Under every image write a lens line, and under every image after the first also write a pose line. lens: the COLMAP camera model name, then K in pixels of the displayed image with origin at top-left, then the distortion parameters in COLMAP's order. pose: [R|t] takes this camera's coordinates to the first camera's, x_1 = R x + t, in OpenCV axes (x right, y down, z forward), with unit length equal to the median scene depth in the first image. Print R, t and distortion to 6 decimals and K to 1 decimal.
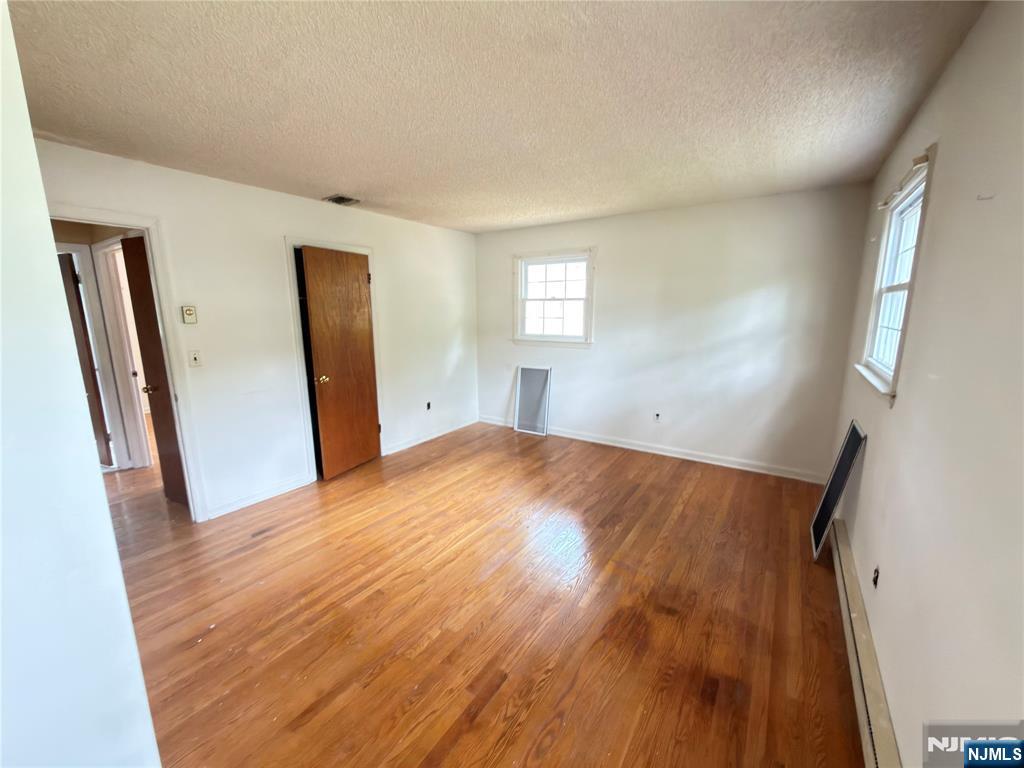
lens RADIAL K [[410.8, 0, 509.0], [0, 410.8, 383.3], [0, 0, 1]] dist [0.000769, 0.000288]
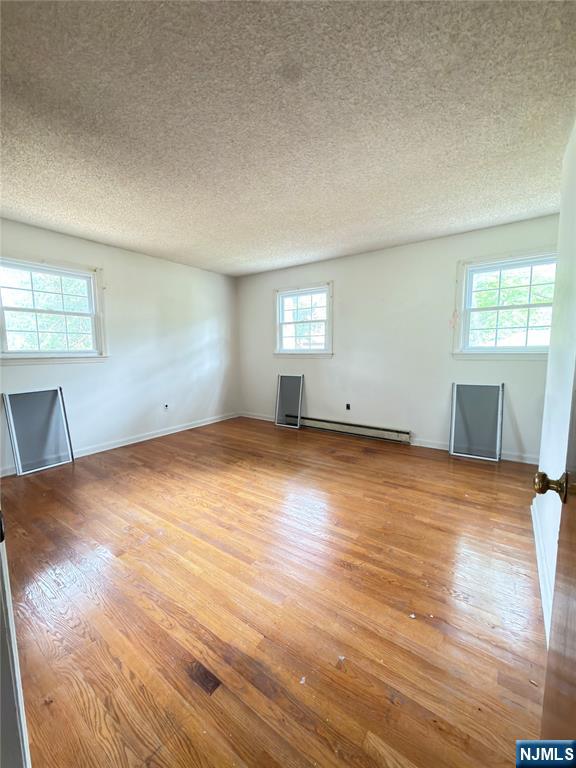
lens RADIAL K [[308.1, 0, 288.7], [0, 308.1, 384.2], [0, 0, 1]] dist [0.000769, 0.000288]
pose [[0.021972, -0.104408, 0.994292, -0.728046], [0.186572, 0.977489, 0.098521, -0.021660], [-0.982195, 0.183343, 0.040957, 0.614187]]
